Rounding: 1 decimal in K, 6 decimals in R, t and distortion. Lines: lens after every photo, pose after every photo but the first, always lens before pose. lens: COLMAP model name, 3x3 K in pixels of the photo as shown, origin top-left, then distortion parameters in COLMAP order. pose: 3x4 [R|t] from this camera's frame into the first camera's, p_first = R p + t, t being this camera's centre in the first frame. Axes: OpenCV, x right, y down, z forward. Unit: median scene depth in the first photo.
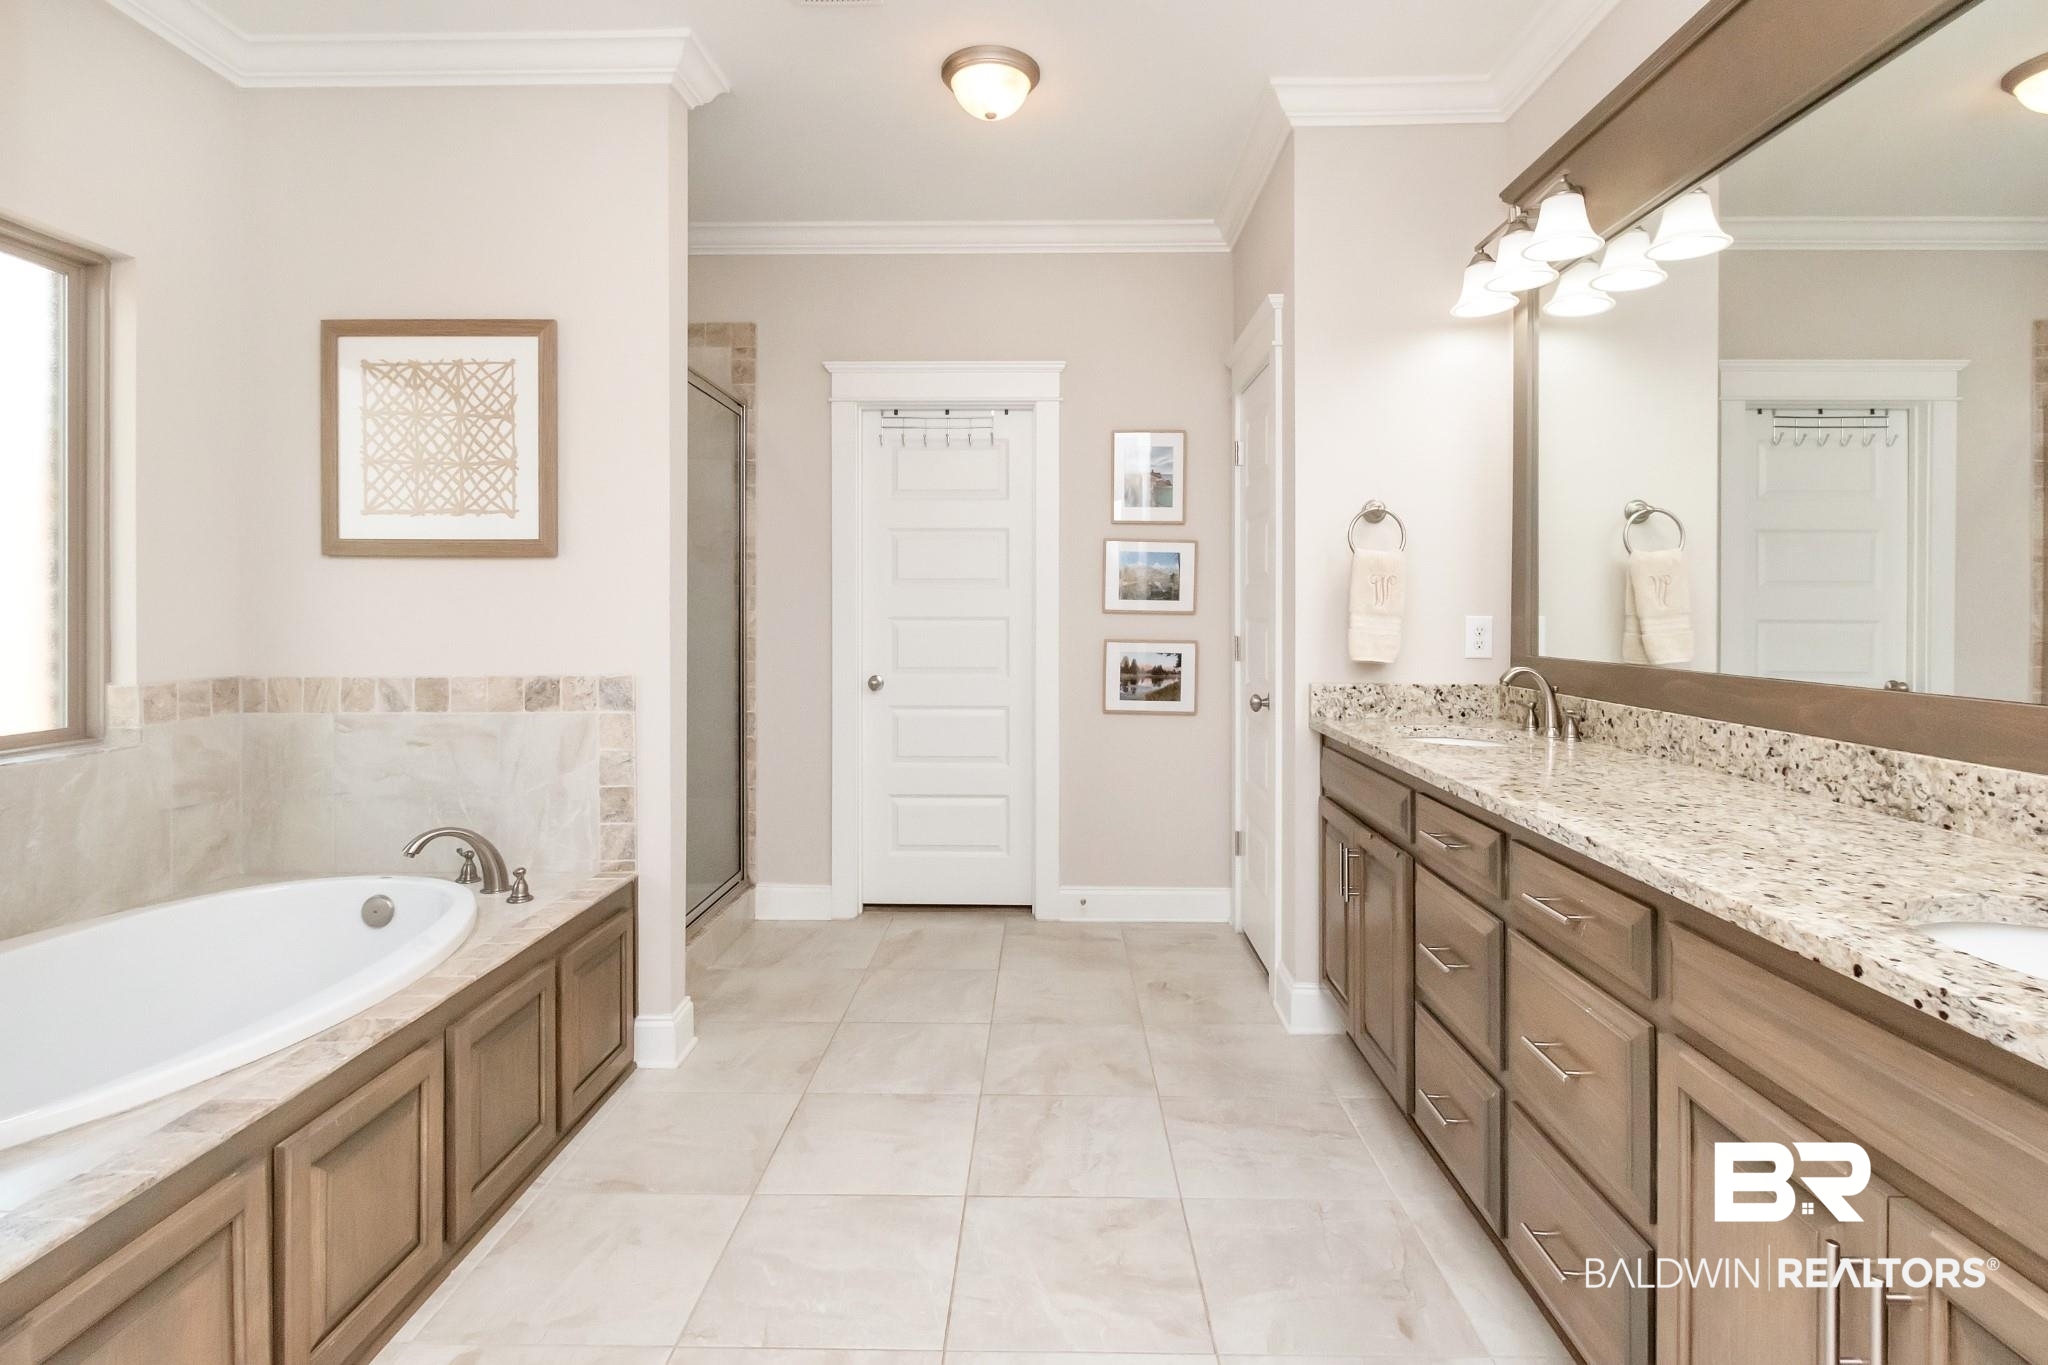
lens RADIAL K [[1035.2, 0, 1031.9], [0, 1035.2, 618.2], [0, 0, 1]] dist [0.007196, -0.006608]
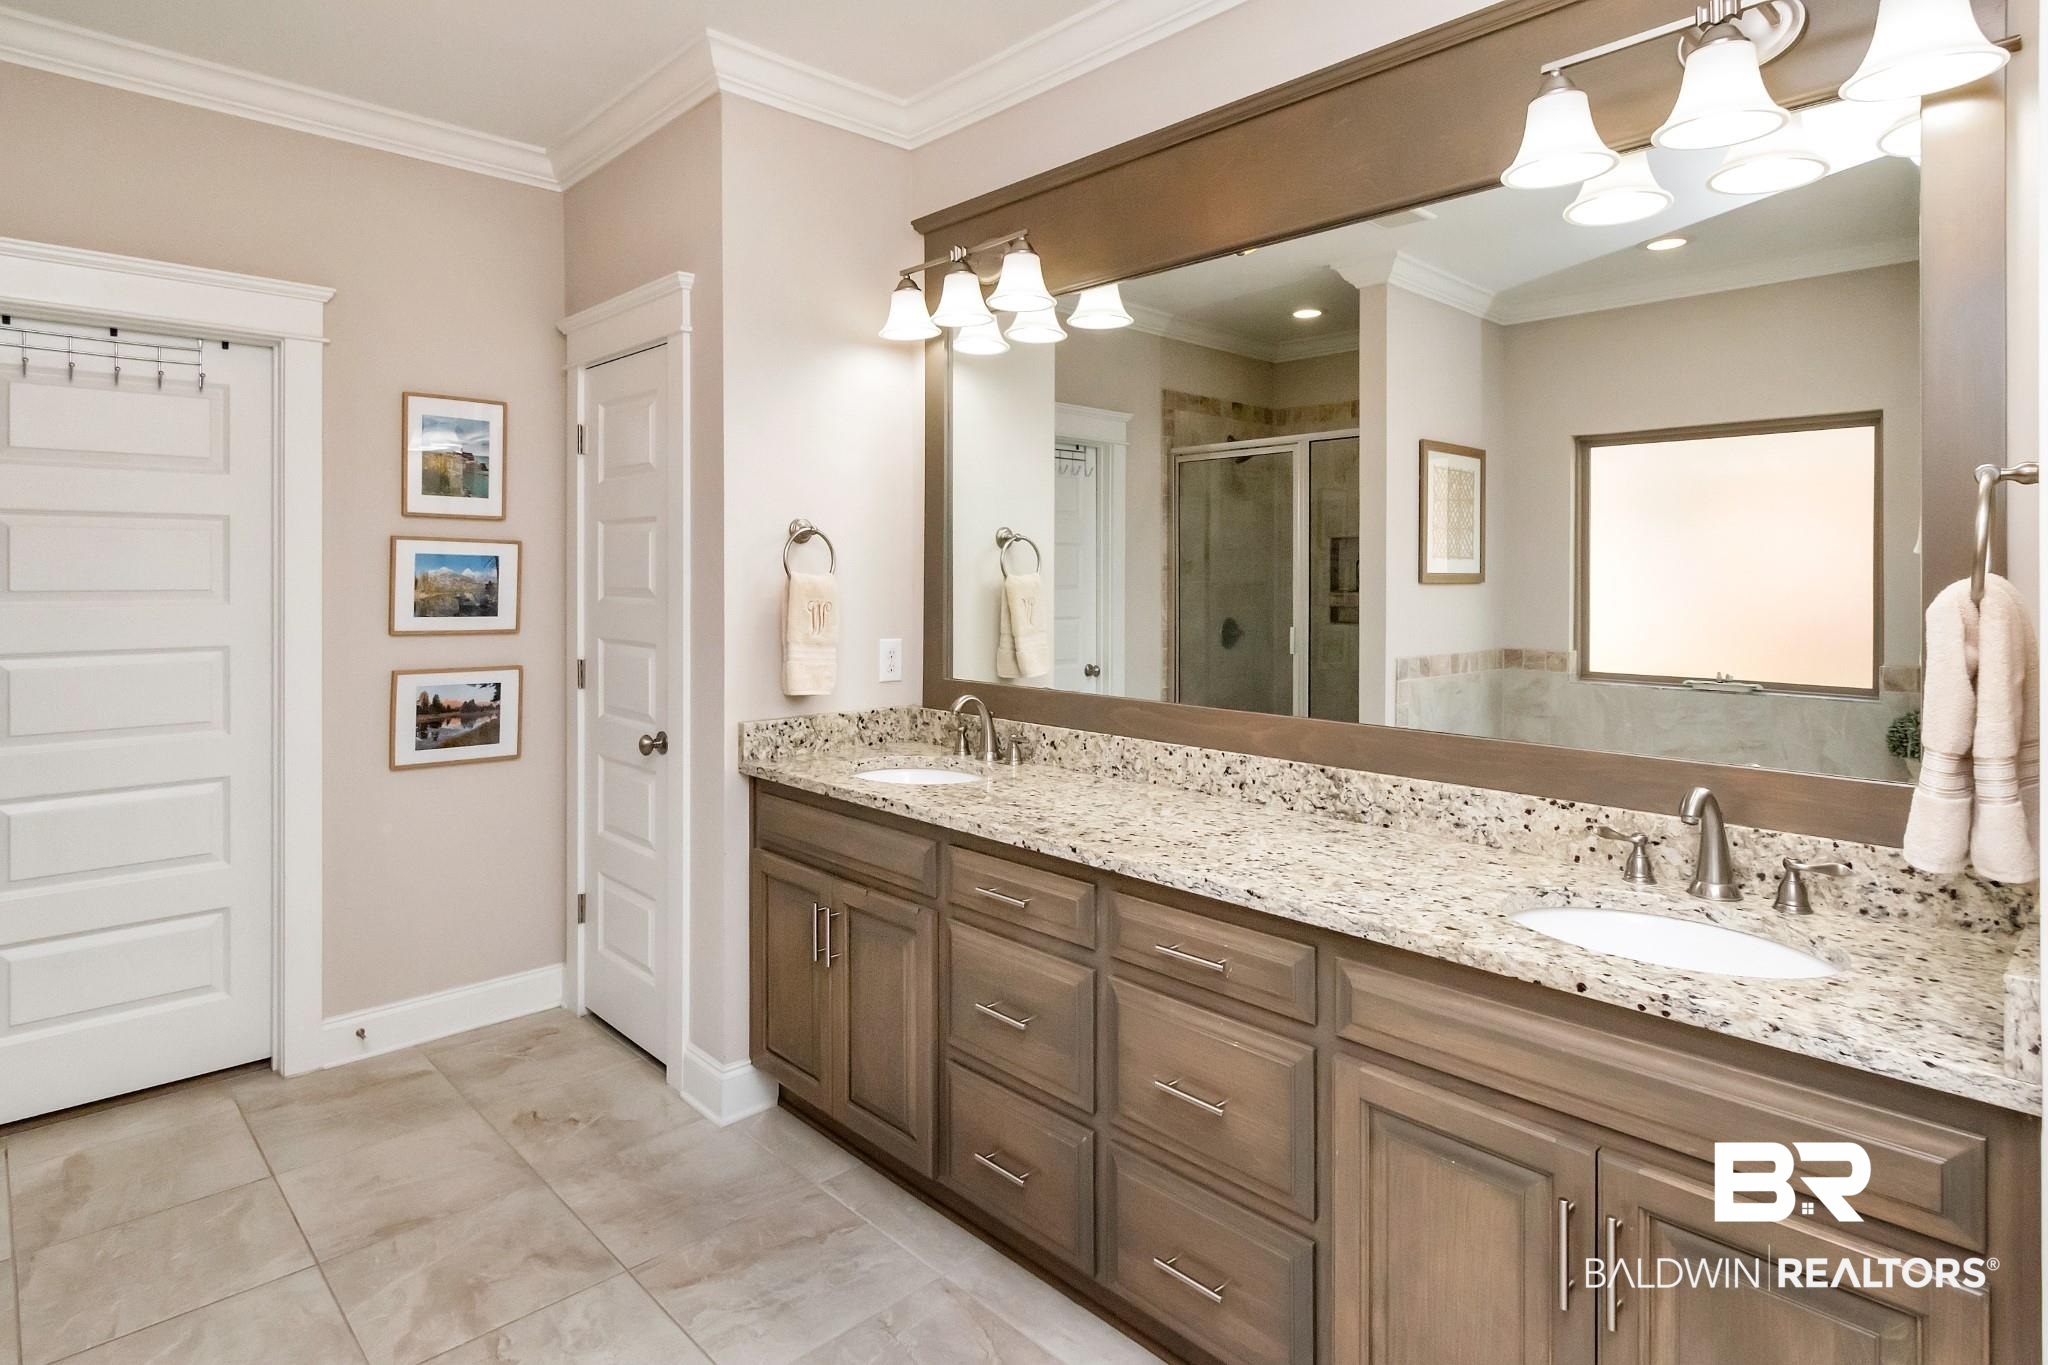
lens RADIAL K [[1105.6, 0, 1011.5], [0, 1105.6, 575.6], [0, 0, 1]] dist [0.005095, -0.002617]
pose [[0.713390, -0.001286, 0.700767, -0.237359], [0.004392, 0.999987, -0.002636, -0.061632], [-0.700754, 0.004959, 0.713386, 0.167092]]
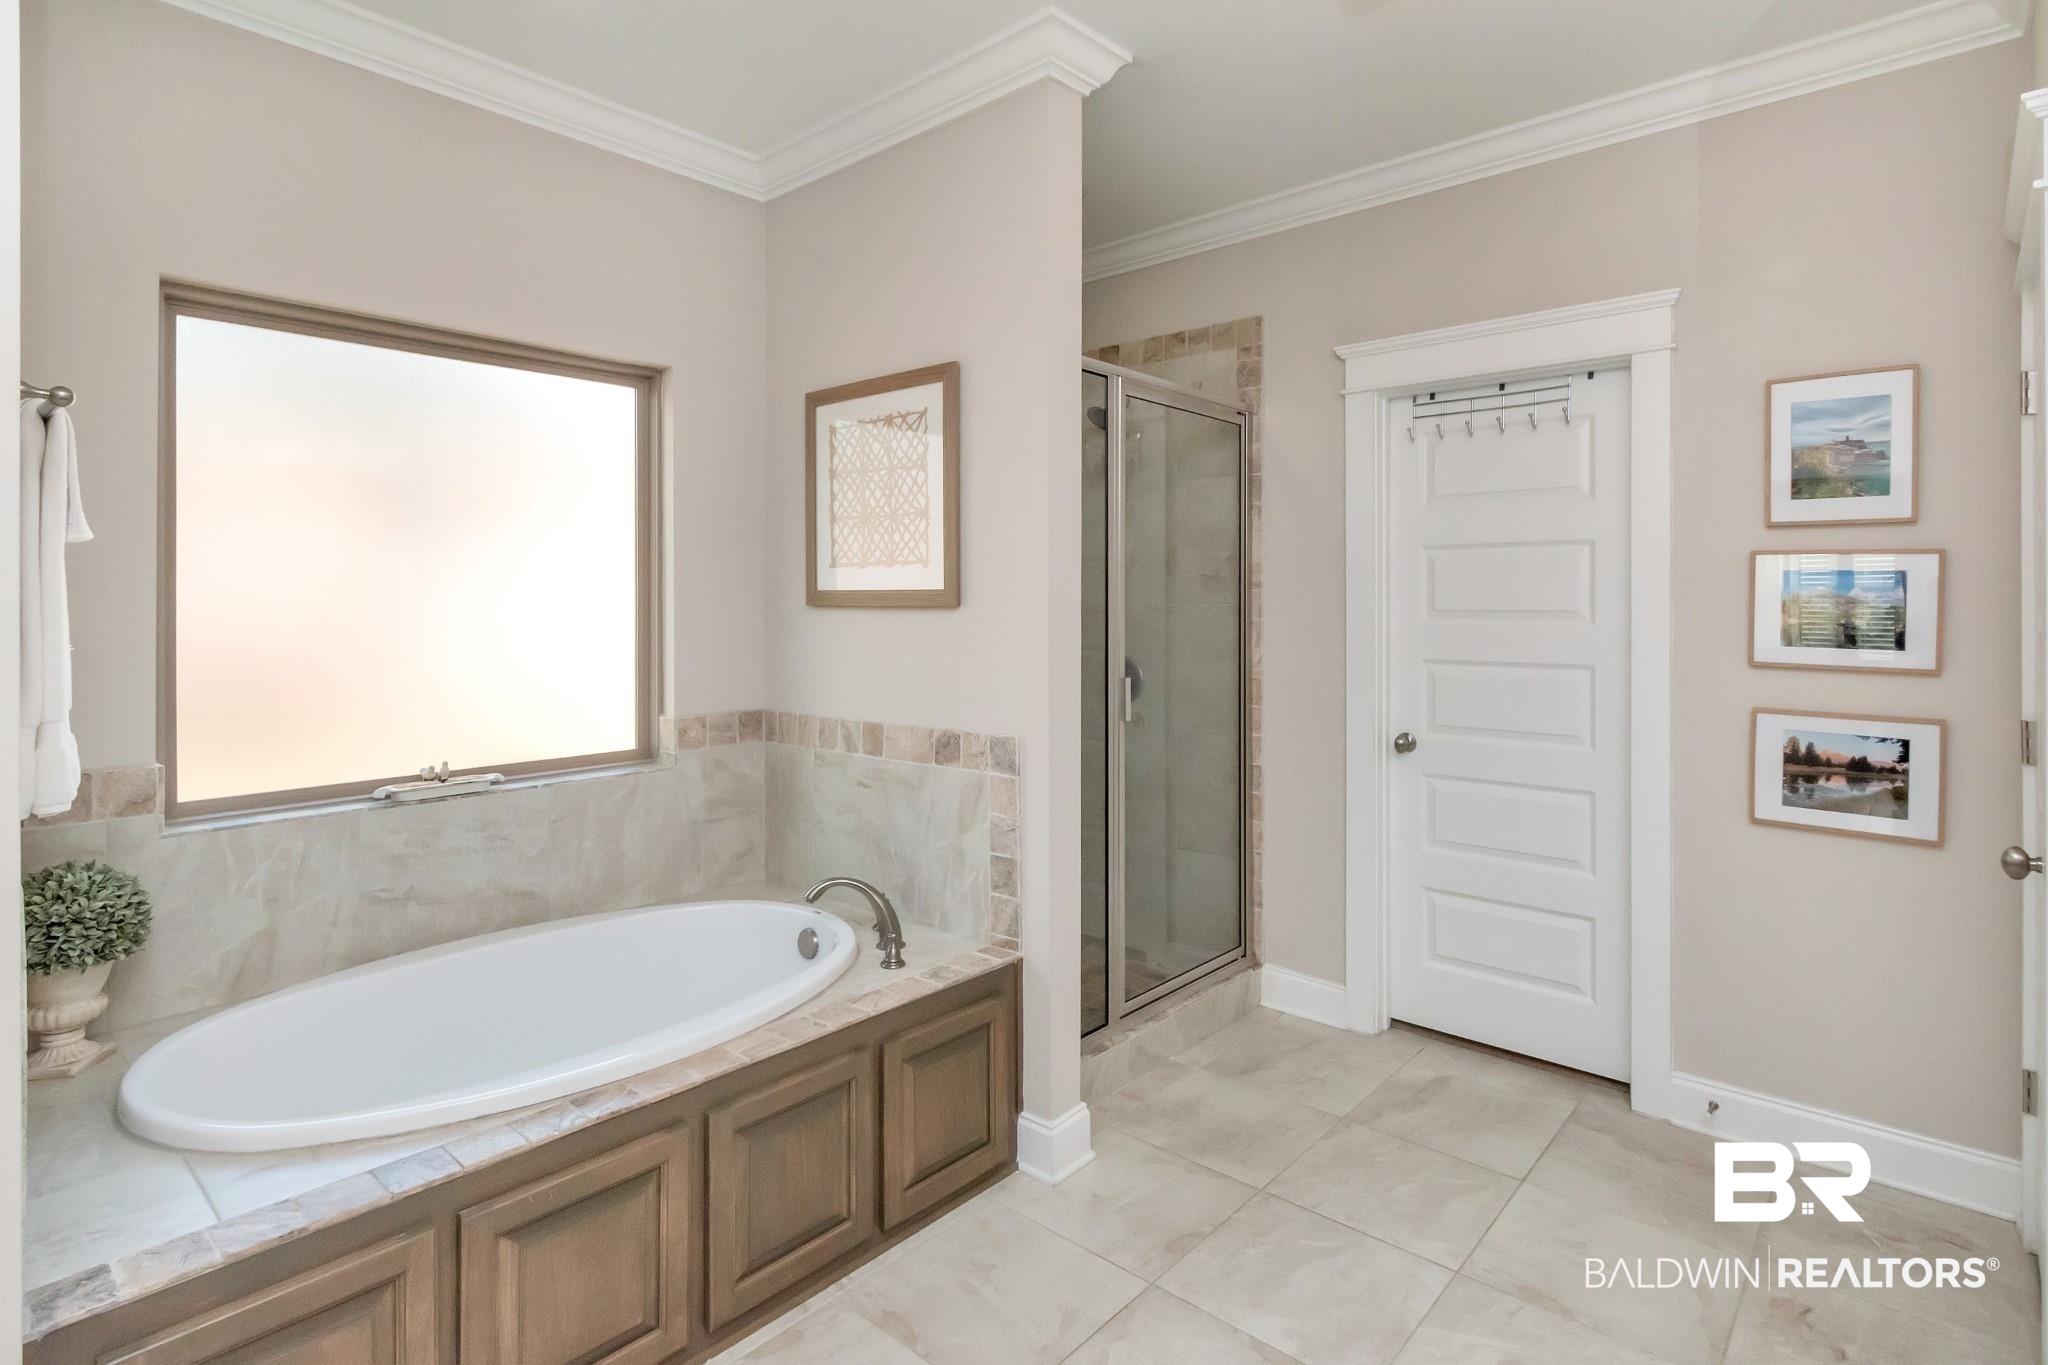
lens RADIAL K [[1035.2, 0, 1019.7], [0, 1035.2, 605.2], [0, 0, 1]] dist [0.007196, -0.006608]
pose [[0.755473, 0.000801, -0.655179, 0.206292], [-0.002554, 0.999995, -0.001723, -0.057009], [0.655175, 0.002975, 0.755471, 0.299045]]
